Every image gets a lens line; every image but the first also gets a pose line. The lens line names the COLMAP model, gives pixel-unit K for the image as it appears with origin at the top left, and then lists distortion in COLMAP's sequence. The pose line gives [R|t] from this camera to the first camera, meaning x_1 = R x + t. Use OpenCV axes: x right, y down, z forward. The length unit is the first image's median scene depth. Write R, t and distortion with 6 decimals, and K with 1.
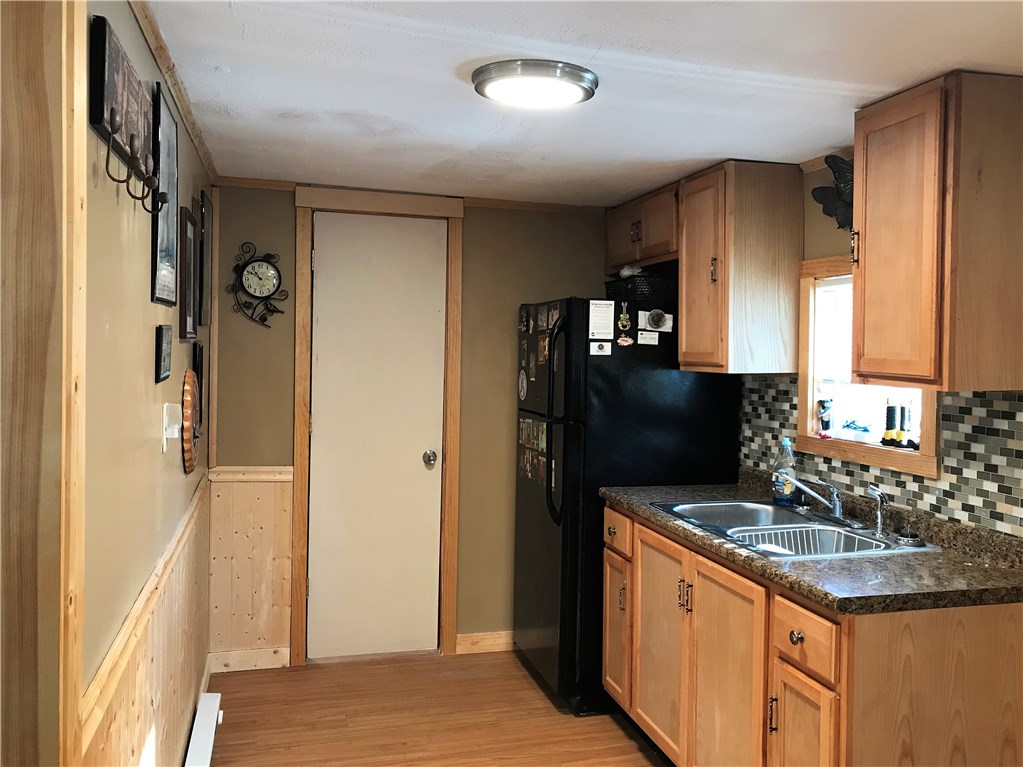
lens RADIAL K [[872.2, 0, 511.5], [0, 872.2, 383.5], [0, 0, 1]] dist [0.002338, 0.001679]
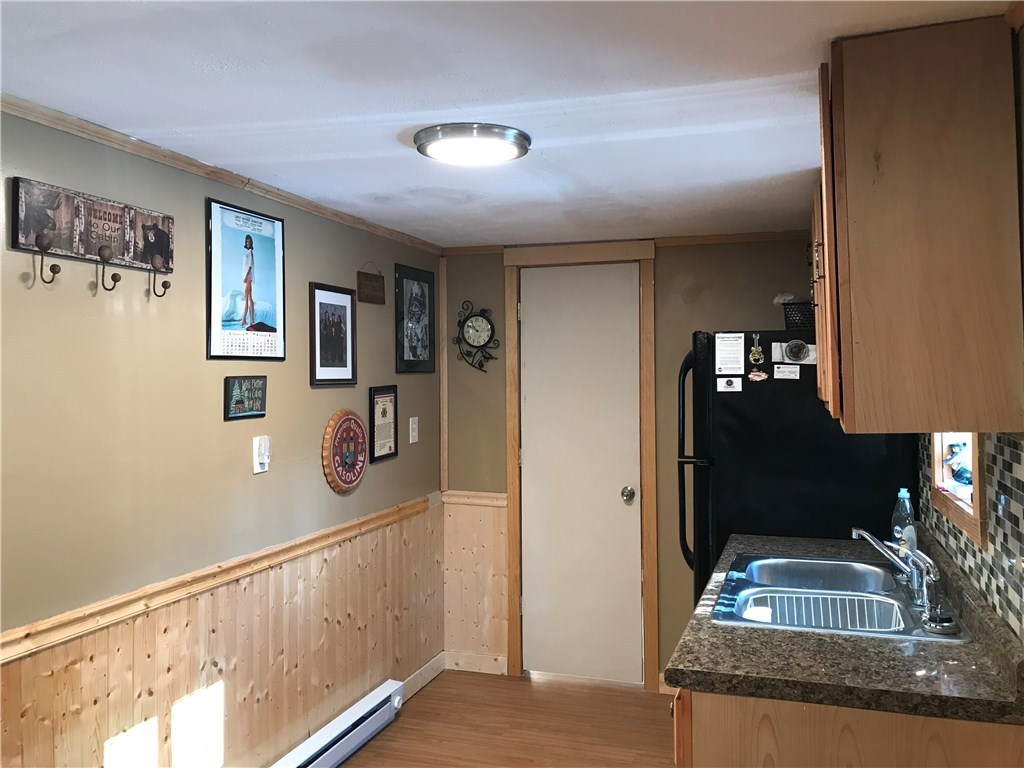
lens RADIAL K [[840.3, 0, 509.9], [0, 840.3, 380.6], [0, 0, 1]] dist [0.016462, -0.033138]
pose [[0.825980, -0.023893, -0.563192, 0.415517], [-0.003003, 0.998901, -0.046782, -0.001065], [0.563691, 0.040332, 0.825000, 0.114427]]
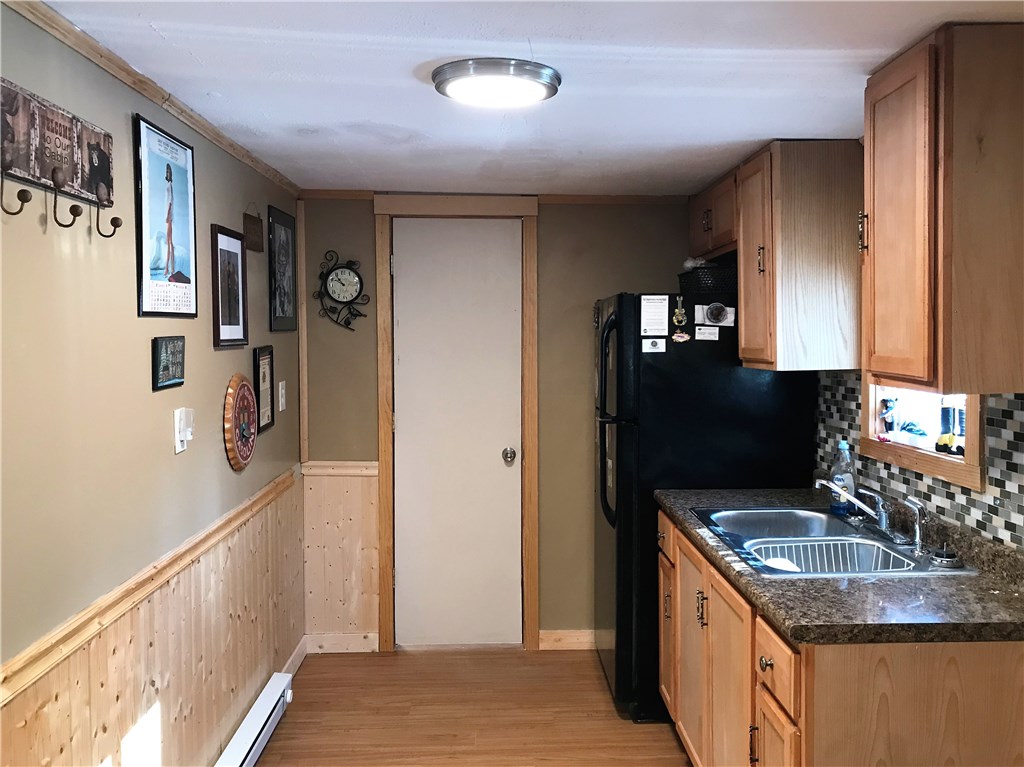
lens RADIAL K [[859.3, 0, 514.1], [0, 859.3, 385.8], [0, 0, 1]] dist [0.013191, -0.020244]
pose [[0.971386, -0.007449, -0.237391, 0.175834], [0.010839, 0.999857, 0.012976, -0.009481], [0.237261, -0.015178, 0.971327, 0.038960]]
